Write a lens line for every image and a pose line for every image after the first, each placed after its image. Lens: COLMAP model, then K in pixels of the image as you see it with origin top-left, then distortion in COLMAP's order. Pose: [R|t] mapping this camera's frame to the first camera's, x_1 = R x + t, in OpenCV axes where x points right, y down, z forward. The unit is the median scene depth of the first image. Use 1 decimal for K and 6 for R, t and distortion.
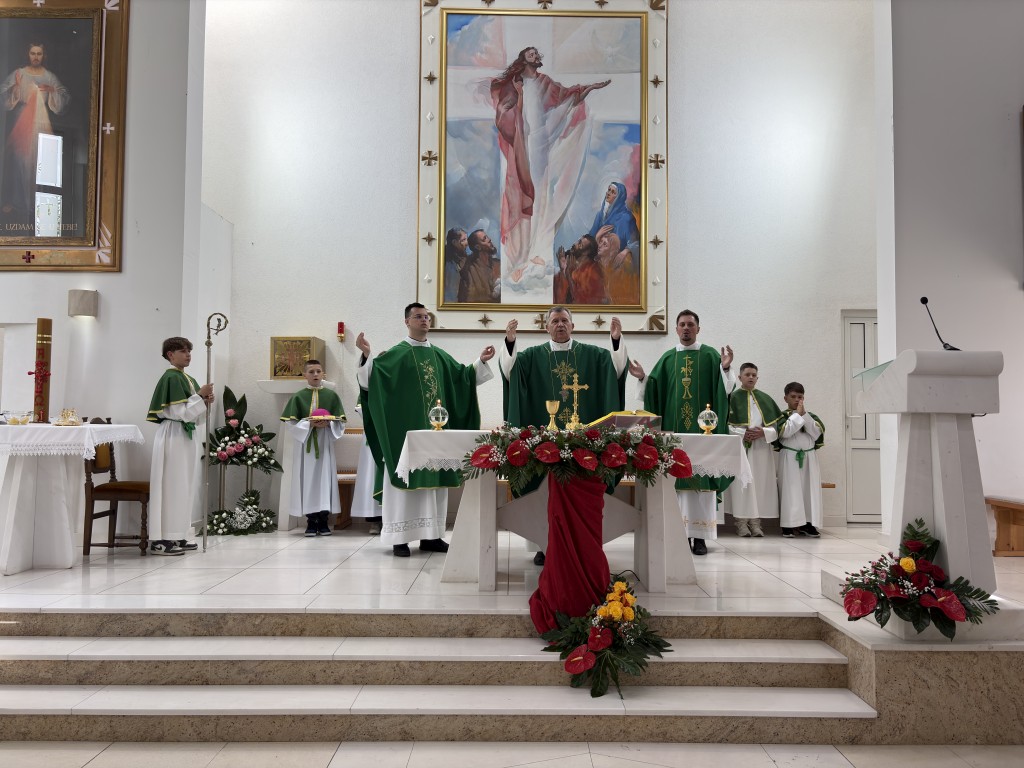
lens RADIAL K [[779.6, 0, 516.3], [0, 779.6, 385.8], [0, 0, 1]] dist [0.038018, -0.043169]
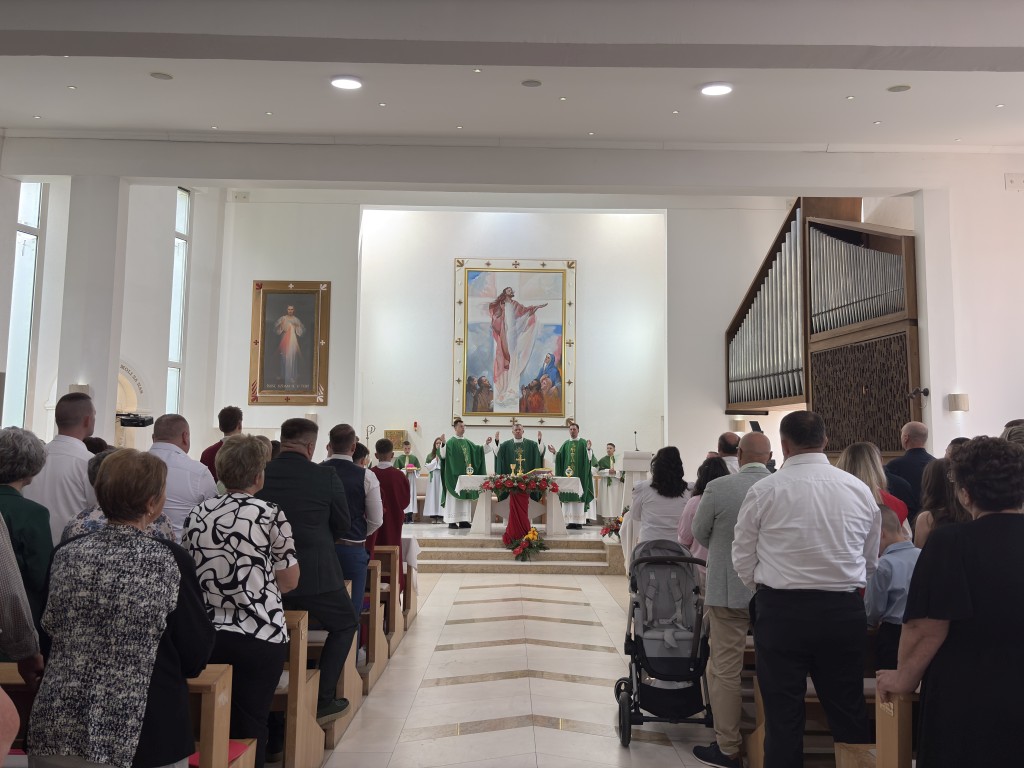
lens RADIAL K [[804.4, 0, 512.0], [0, 804.4, 384.0], [0, 0, 1]] dist [0.136765, -0.001145]
pose [[0.999988, 0.004259, 0.002316, 0.023431], [-0.004135, 0.998687, -0.051070, -0.072126], [-0.002530, 0.051060, 0.998692, -1.108049]]
